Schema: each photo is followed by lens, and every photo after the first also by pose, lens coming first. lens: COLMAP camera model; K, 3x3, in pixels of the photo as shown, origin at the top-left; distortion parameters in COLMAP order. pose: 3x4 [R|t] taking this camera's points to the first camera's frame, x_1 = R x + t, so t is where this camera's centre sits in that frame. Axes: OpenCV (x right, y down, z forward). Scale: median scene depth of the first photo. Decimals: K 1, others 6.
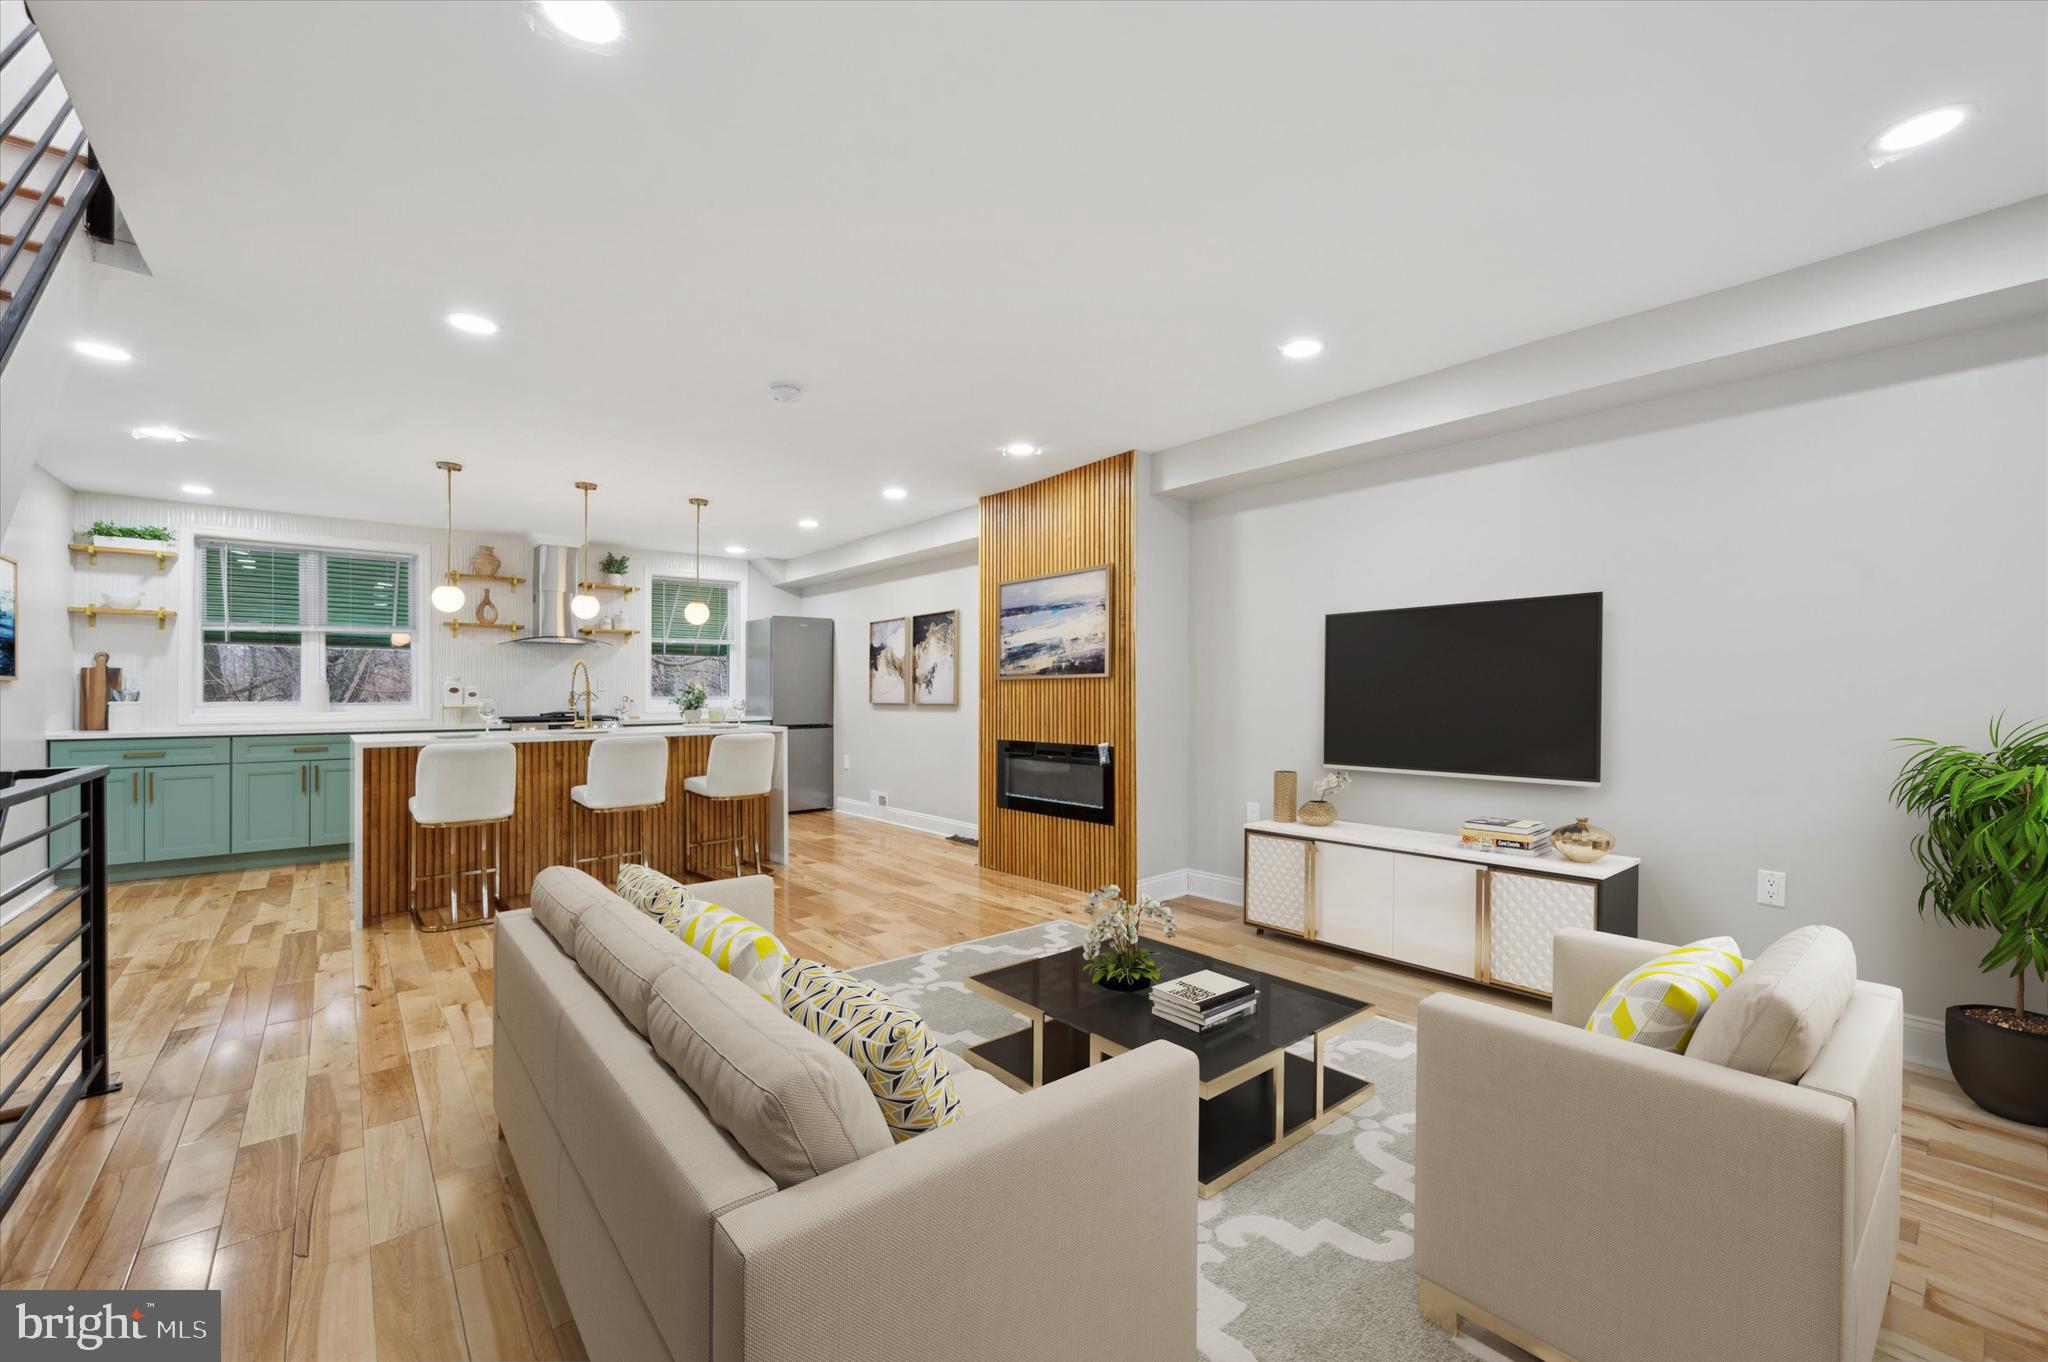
lens RADIAL K [[824.9, 0, 1024.2], [0, 824.9, 685.1], [0, 0, 1]] dist [-0.001945, 0.001437]
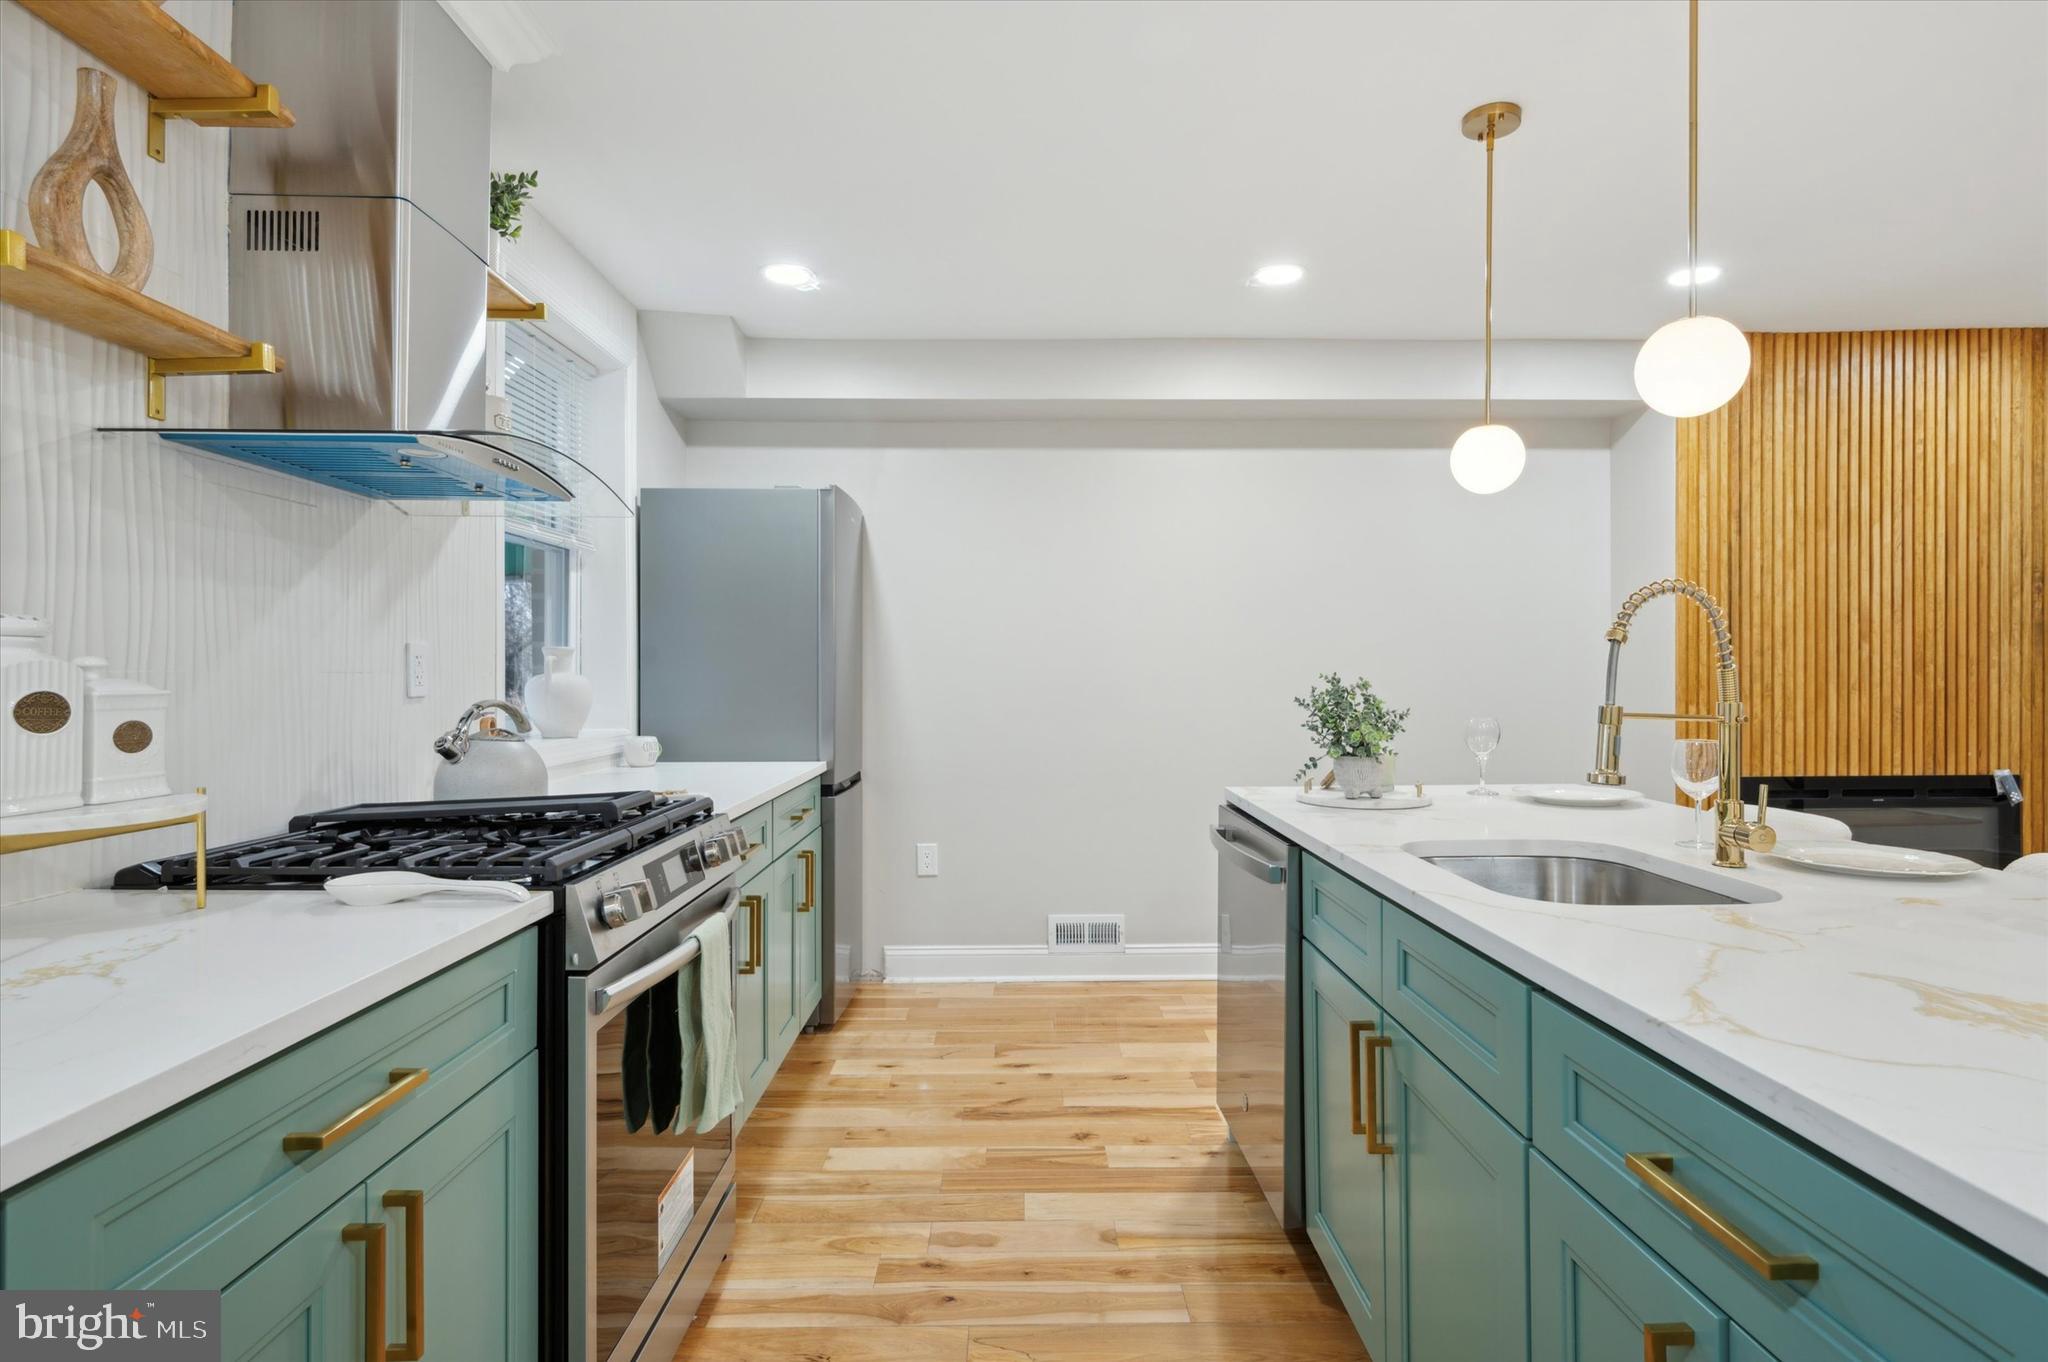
lens RADIAL K [[1061.4, 0, 1015.7], [0, 1061.4, 673.3], [0, 0, 1]] dist [-0.004360, 0.003122]
pose [[0.636403, 0.003439, 0.771349, -0.869662], [-0.004741, 0.999989, -0.000547, -0.001034], [-0.771342, -0.003309, 0.636412, 0.903056]]
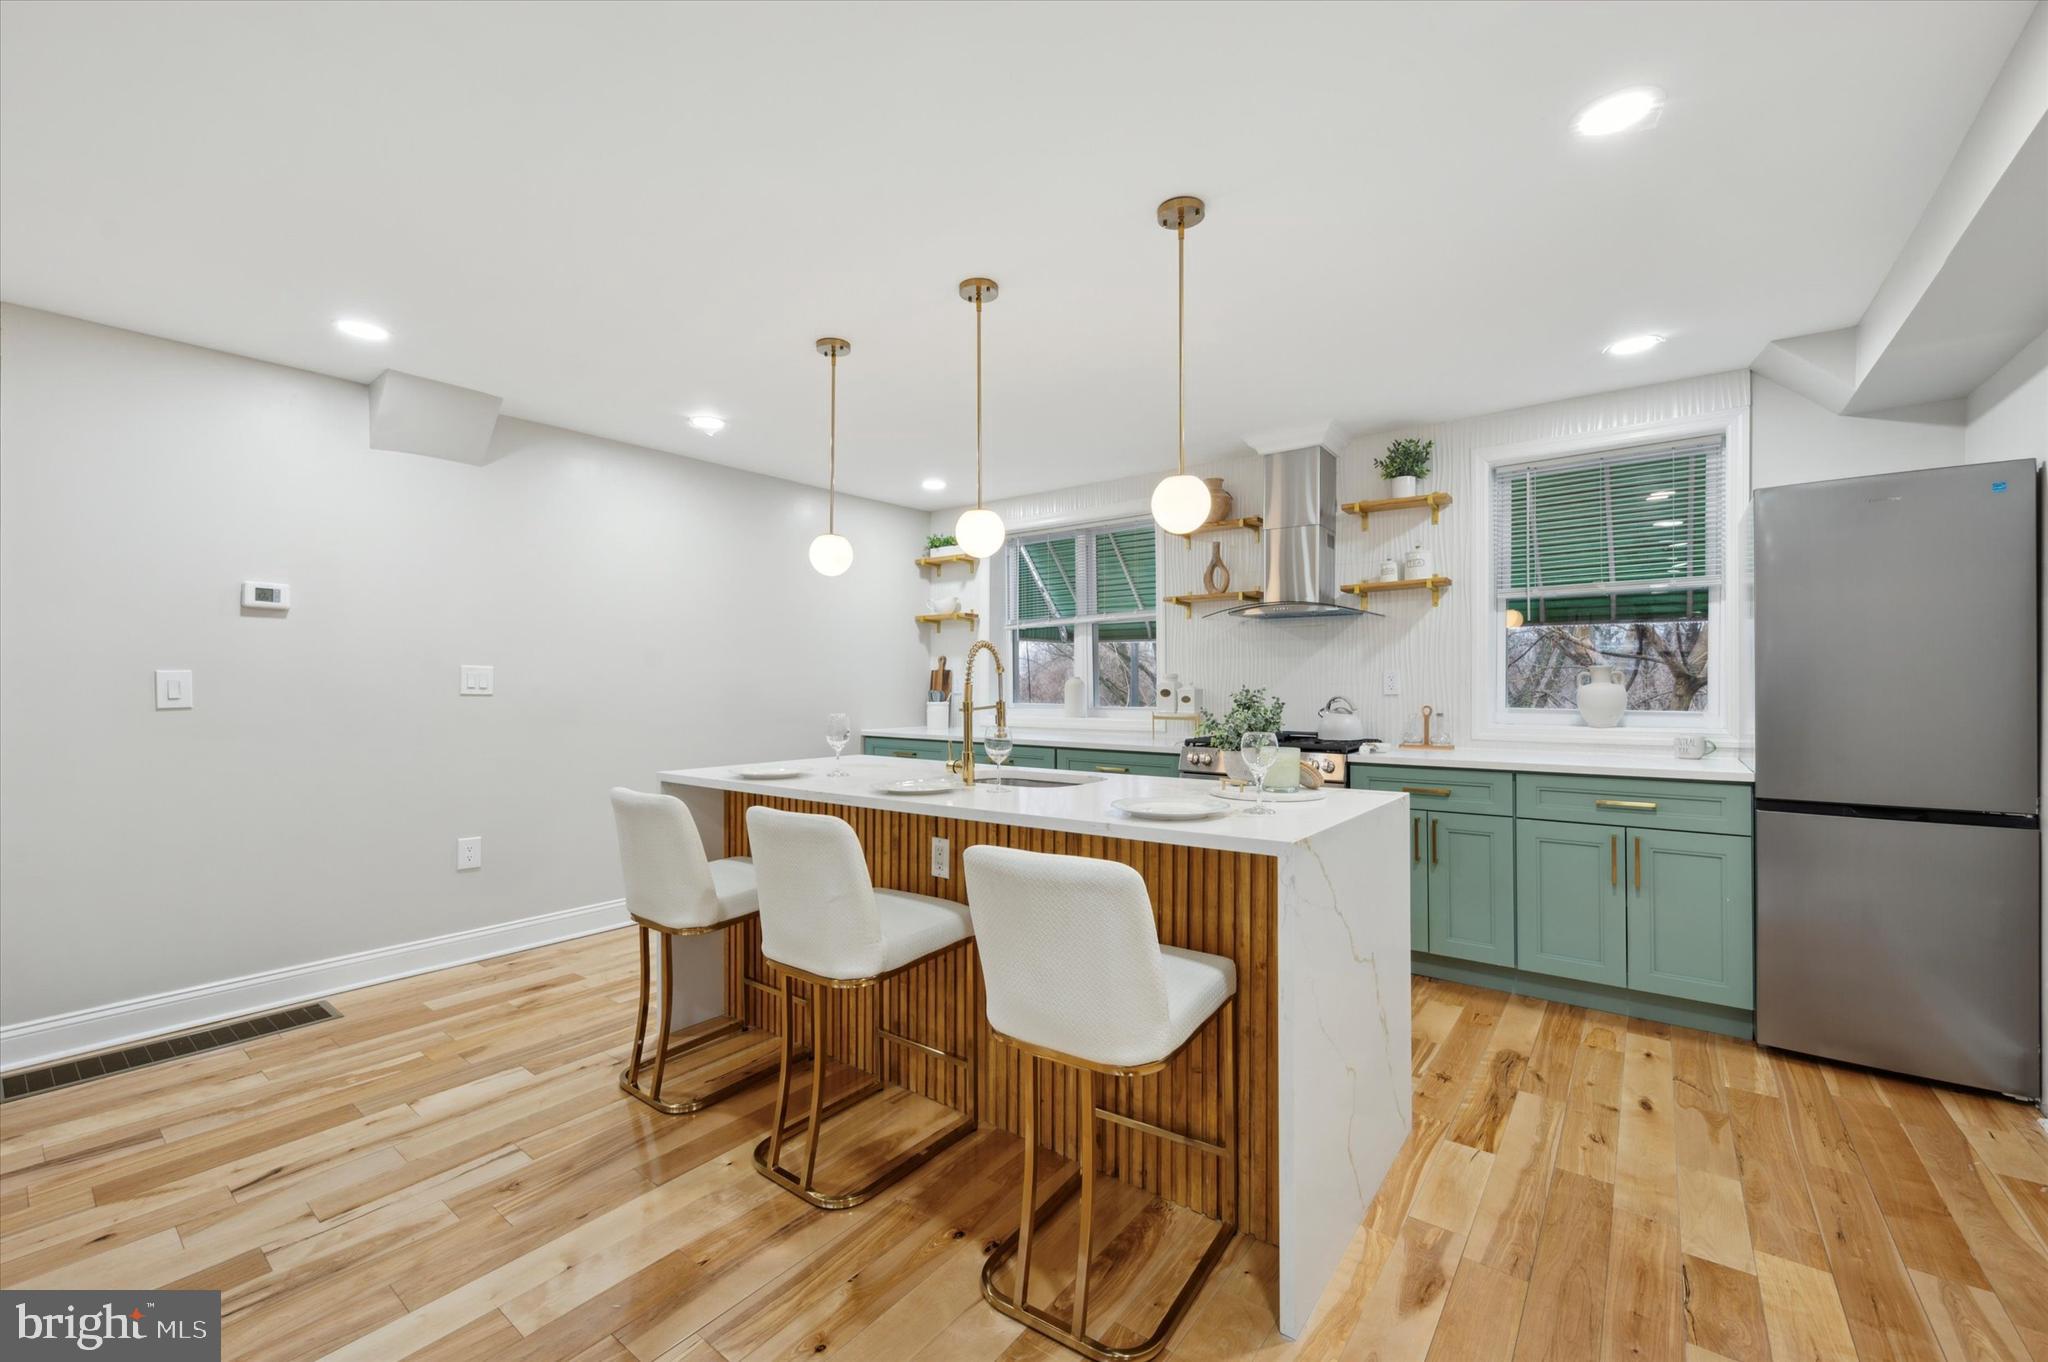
lens RADIAL K [[824.9, 0, 1029.6], [0, 824.9, 683.2], [0, 0, 1]] dist [-0.001945, 0.001437]
pose [[0.217441, -0.000744, -0.976073, -0.035573], [0.006444, 0.999979, 0.000673, -0.004173], [0.976052, -0.006436, 0.217441, 0.871233]]
